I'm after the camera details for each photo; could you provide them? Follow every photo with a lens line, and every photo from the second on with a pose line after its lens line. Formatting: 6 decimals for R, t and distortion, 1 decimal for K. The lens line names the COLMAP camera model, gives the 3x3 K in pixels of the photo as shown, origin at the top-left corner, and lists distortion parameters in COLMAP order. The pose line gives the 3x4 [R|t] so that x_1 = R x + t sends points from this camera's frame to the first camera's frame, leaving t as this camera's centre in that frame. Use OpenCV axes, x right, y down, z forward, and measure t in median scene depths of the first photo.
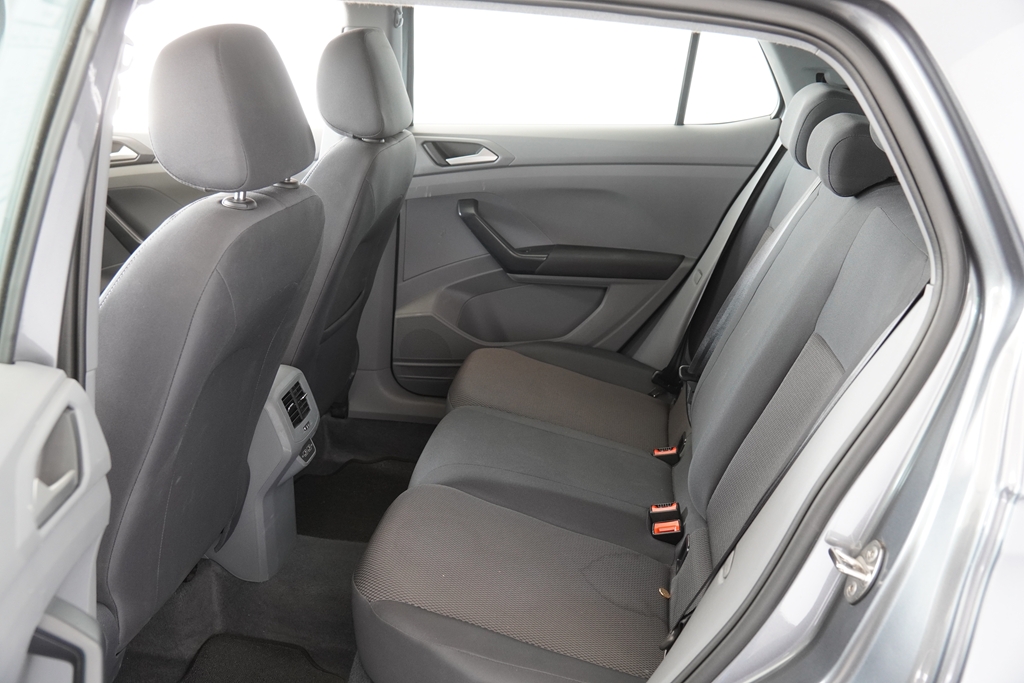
lens RADIAL K [[1012.3, 0, 512.0], [0, 1012.3, 341.5], [0, 0, 1]] dist [0.002743, 0.005392]
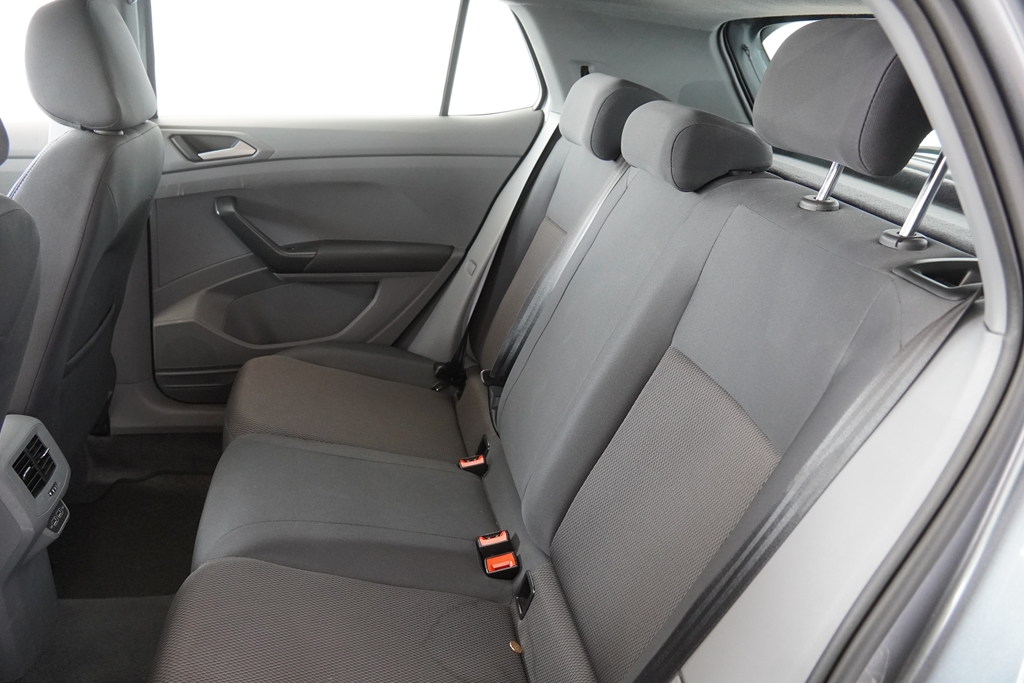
lens RADIAL K [[772.6, 0, 512.0], [0, 772.6, 341.5], [0, 0, 1]] dist [-0.145346, 0.118780]
pose [[0.943962, -0.080909, 0.319985, -0.029280], [0.059699, 0.995352, 0.075565, -0.046842], [-0.324611, -0.052228, 0.944404, 0.265139]]
